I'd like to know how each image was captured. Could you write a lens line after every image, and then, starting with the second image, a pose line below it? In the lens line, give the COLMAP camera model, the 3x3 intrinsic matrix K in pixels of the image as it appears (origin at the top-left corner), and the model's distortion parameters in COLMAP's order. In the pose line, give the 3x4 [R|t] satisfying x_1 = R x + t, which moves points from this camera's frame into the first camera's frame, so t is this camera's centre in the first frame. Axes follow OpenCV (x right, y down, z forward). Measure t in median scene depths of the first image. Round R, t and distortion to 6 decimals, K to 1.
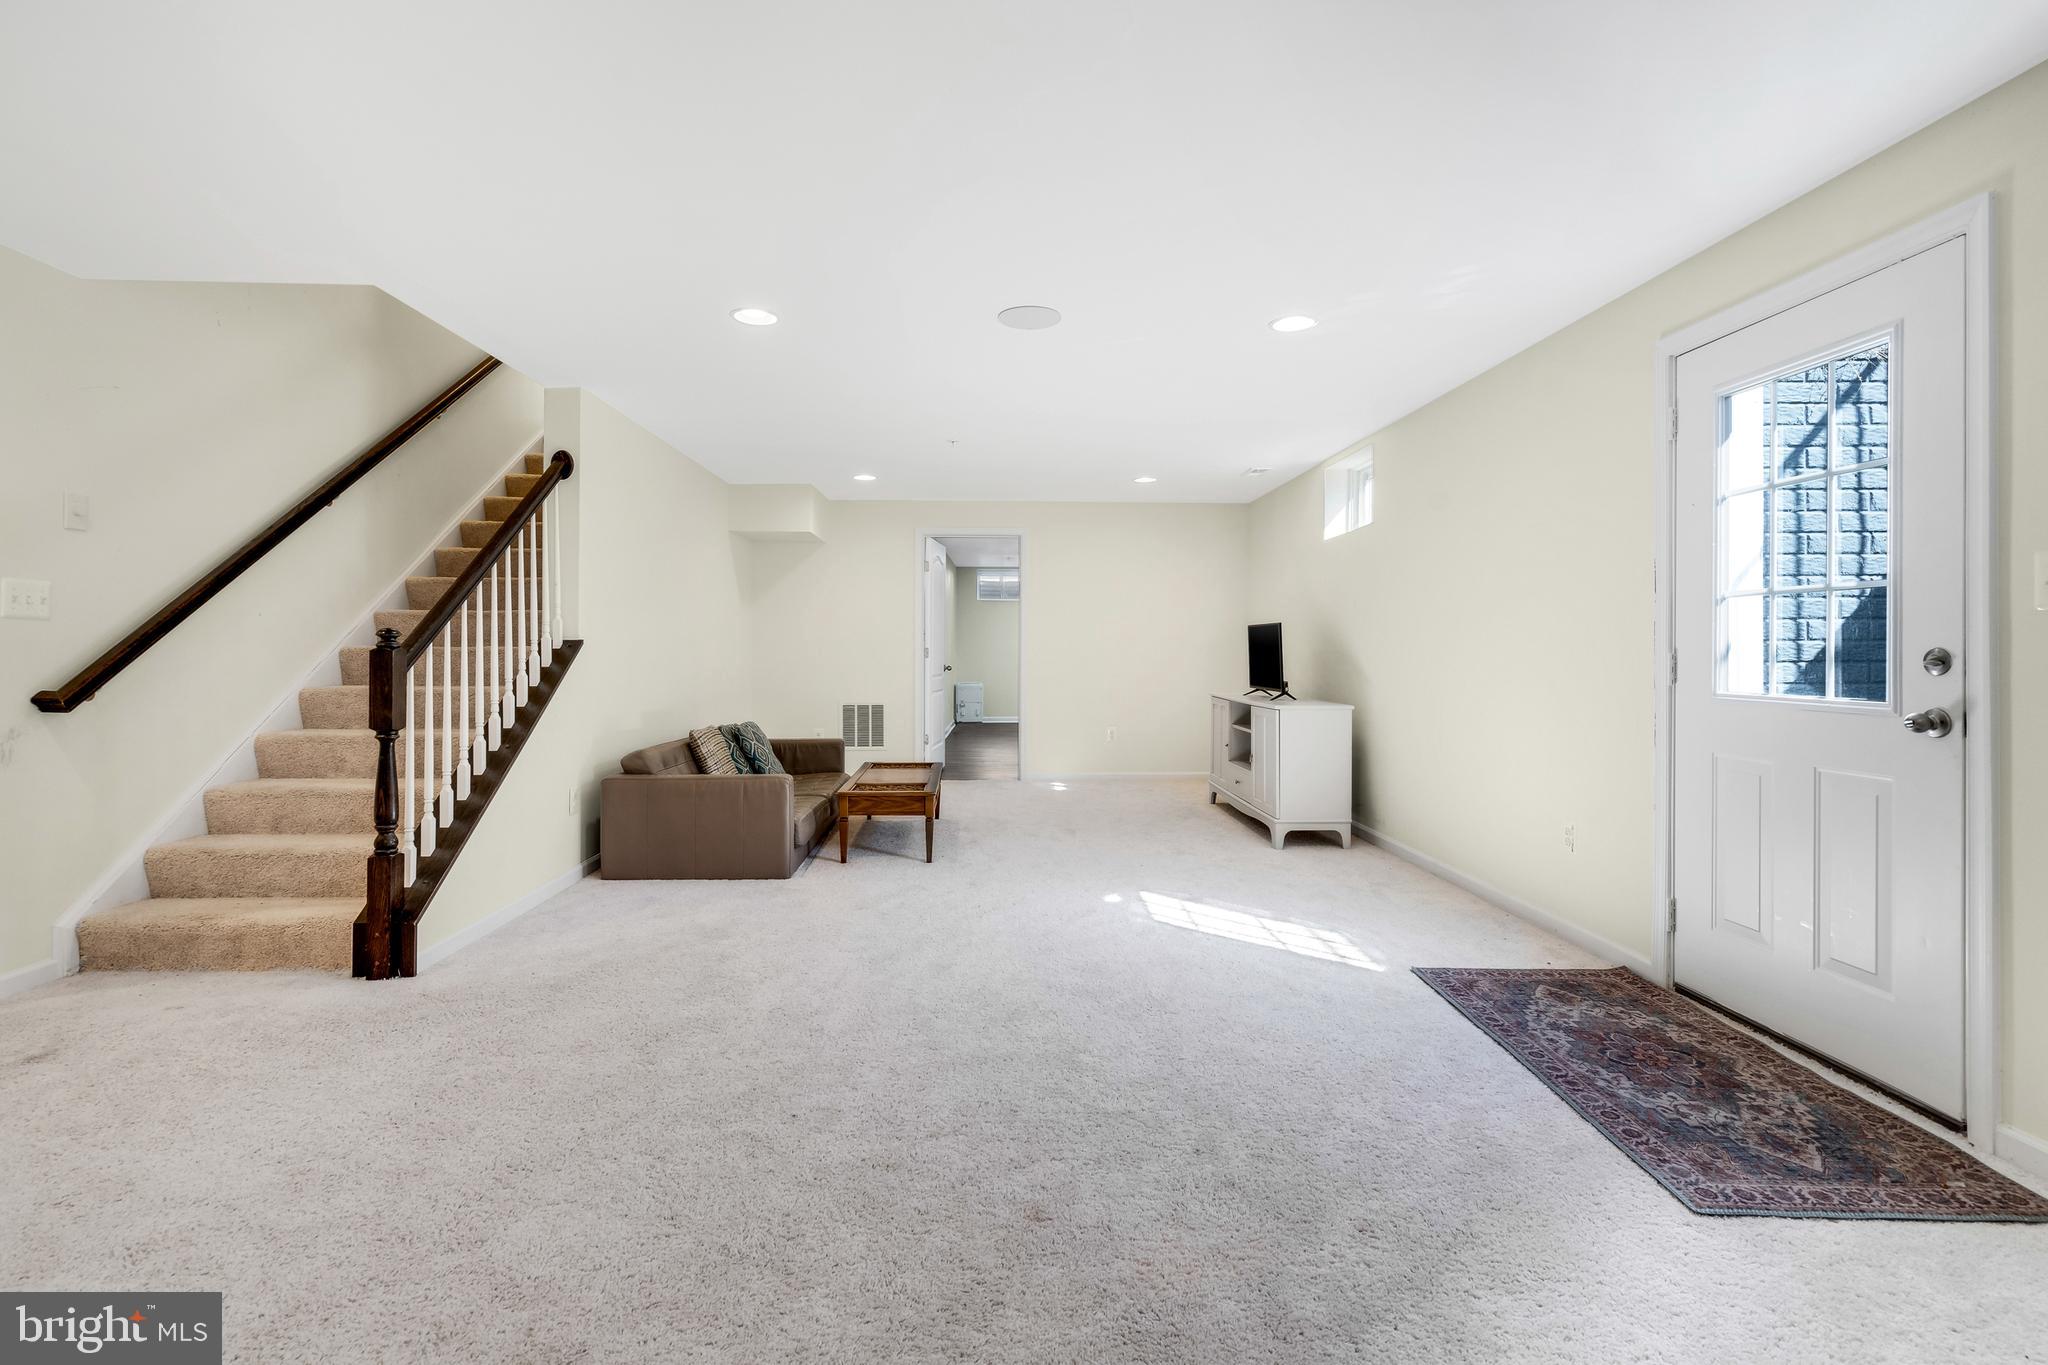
lens RADIAL K [[937.3, 0, 1015.8], [0, 937.3, 643.3], [0, 0, 1]] dist [-0.004908, 0.002427]
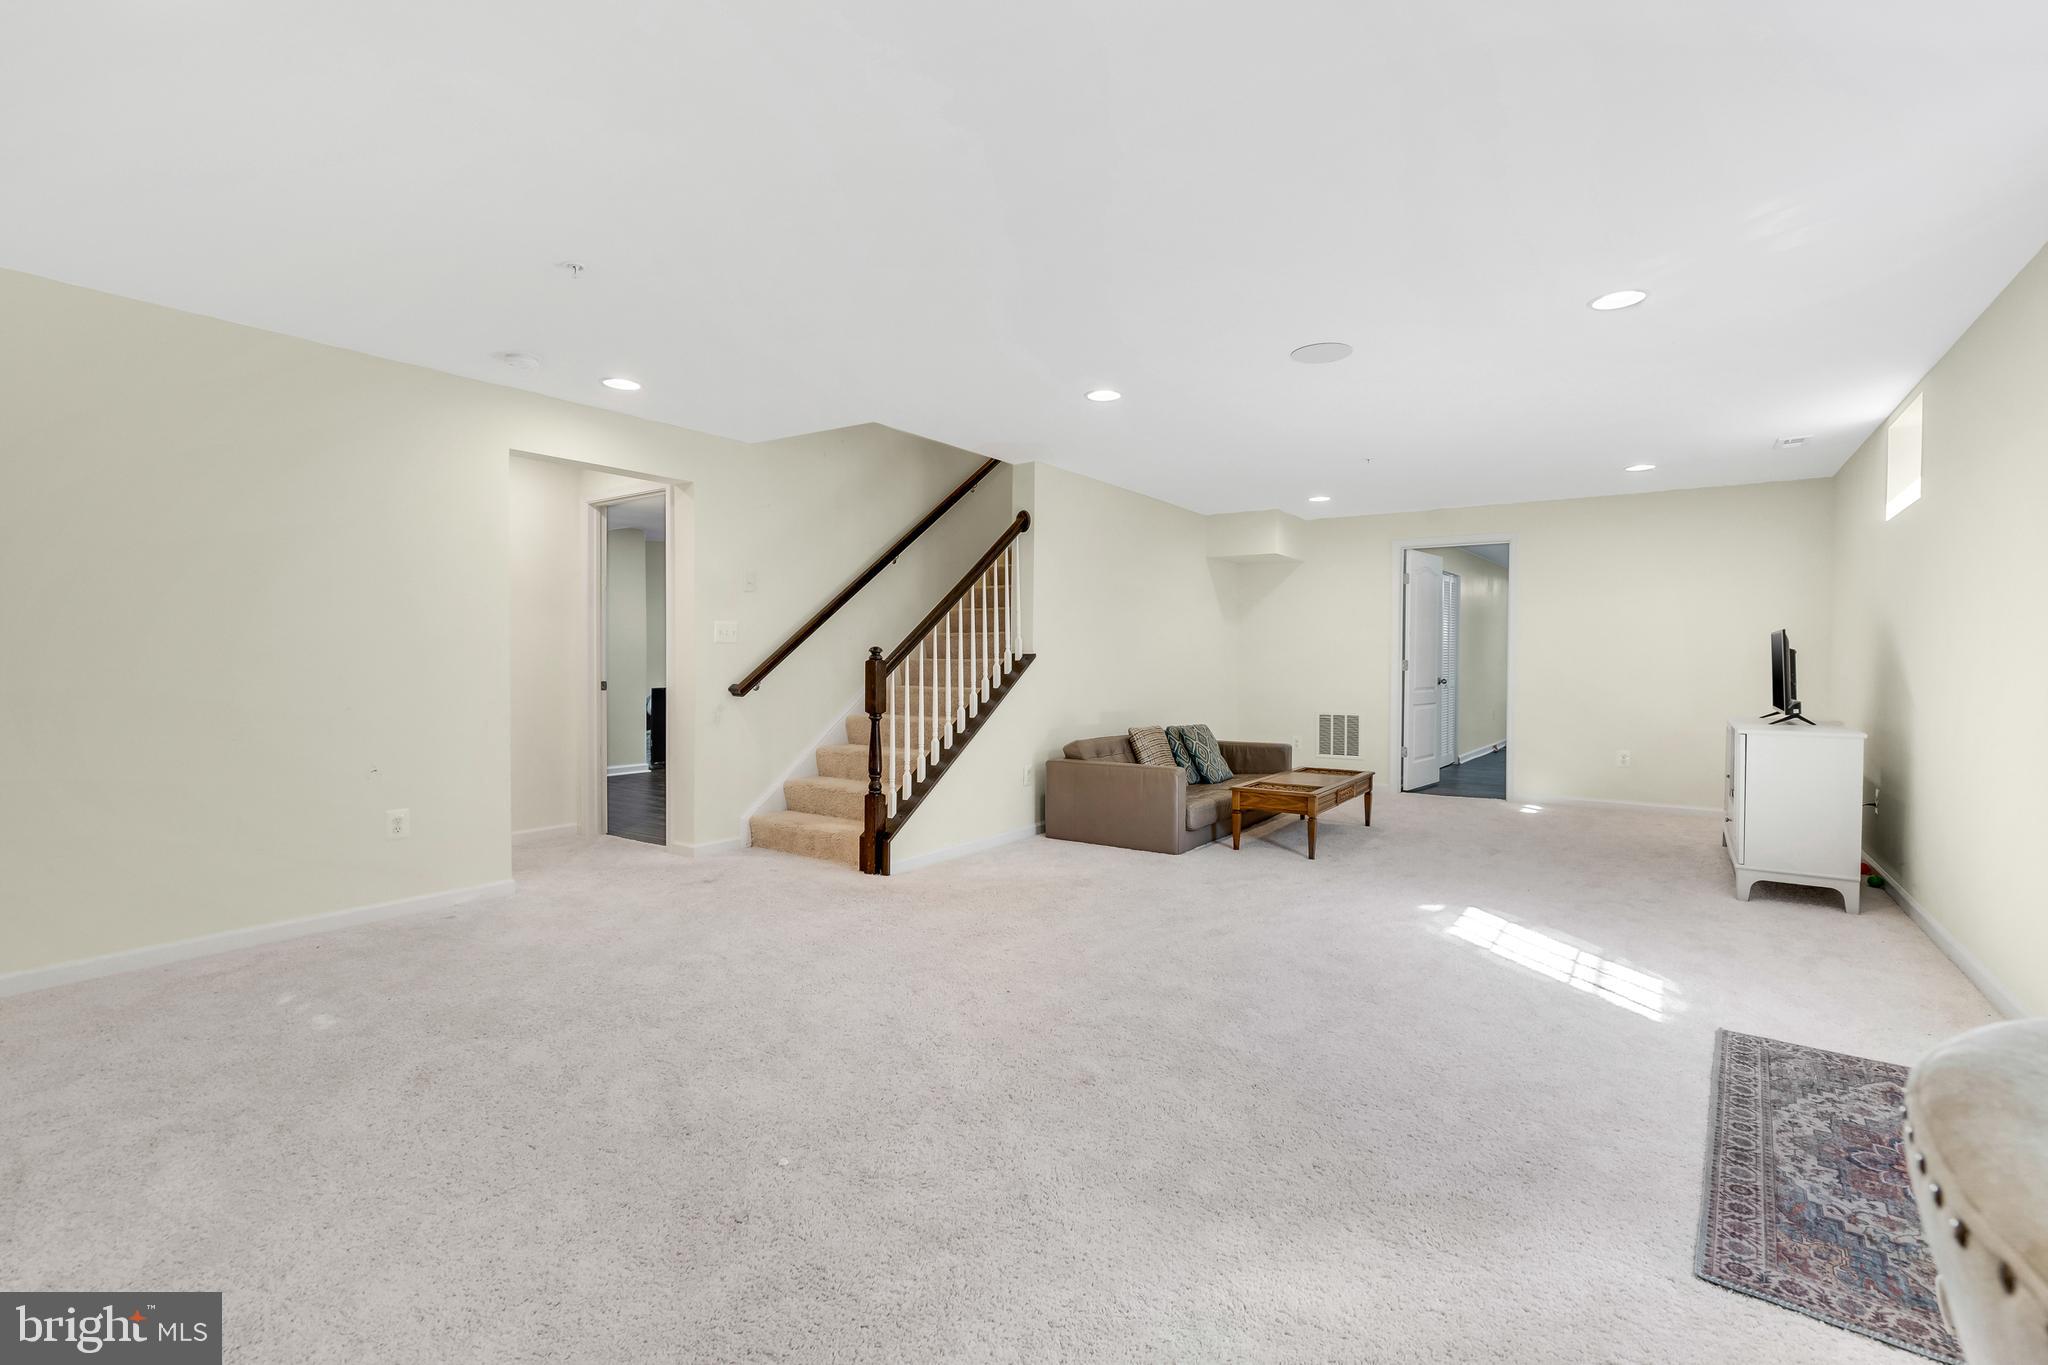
lens RADIAL K [[937.3, 0, 1039.6], [0, 937.3, 668.5], [0, 0, 1]] dist [-0.004908, 0.002427]
pose [[0.799905, 0.004205, -0.600112, 0.441204], [0.003673, 0.999922, 0.011902, 0.001319], [0.600116, -0.011725, 0.799827, -0.063722]]
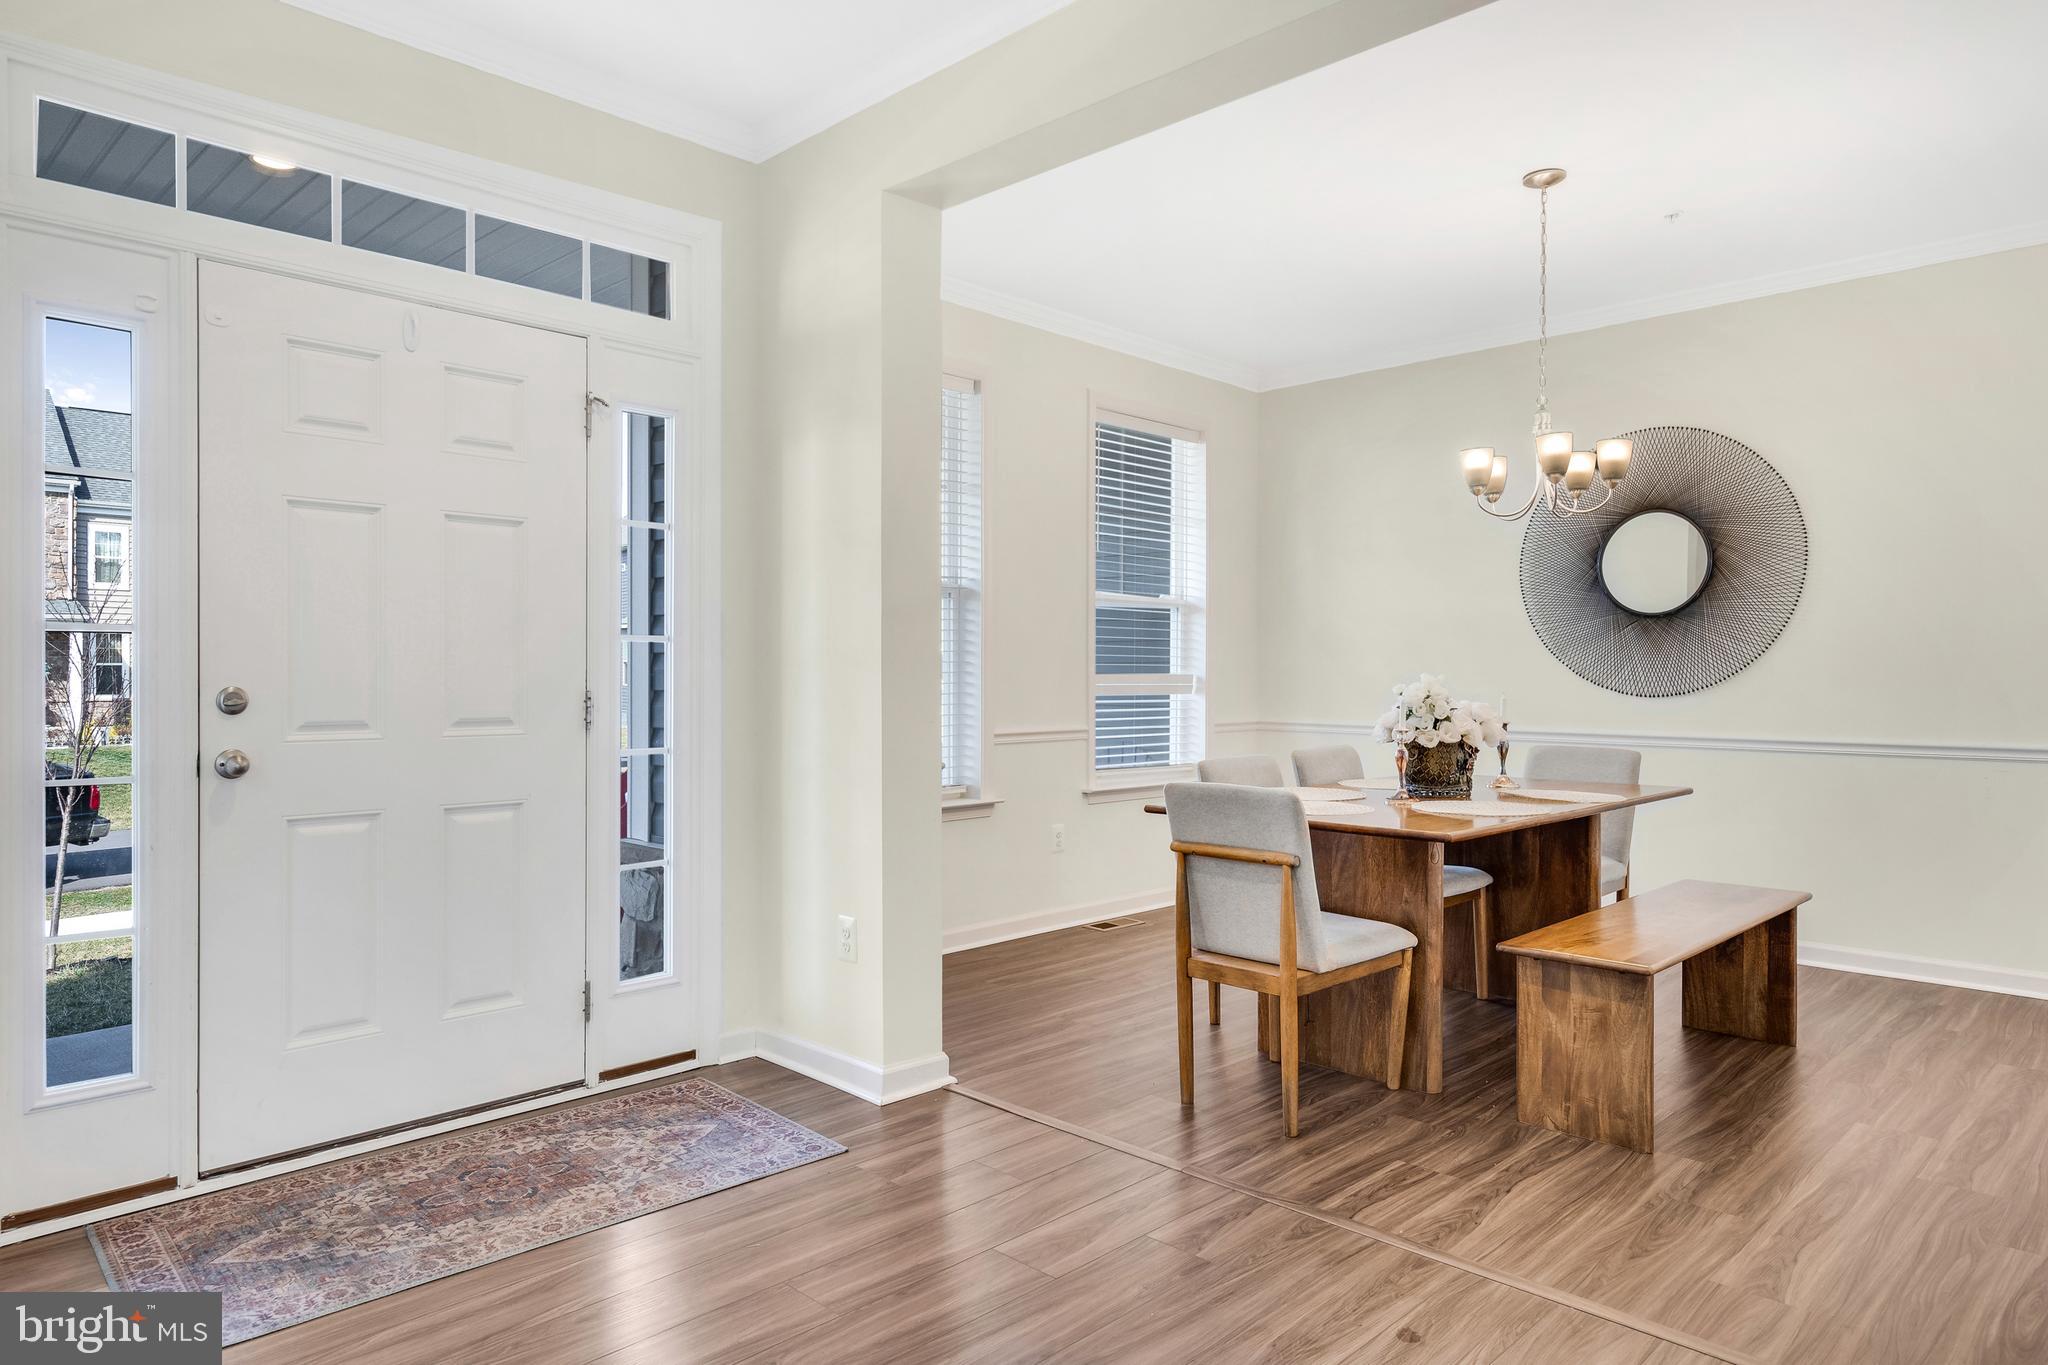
lens RADIAL K [[1251.2, 0, 1038.7], [0, 1251.2, 664.4], [0, 0, 1]] dist [0.009311, -0.008918]
pose [[0.701404, -0.011991, -0.712663, 1.435790], [0.002090, 0.999889, -0.014766, 0.000953], [0.712760, 0.008867, 0.701352, 0.444465]]
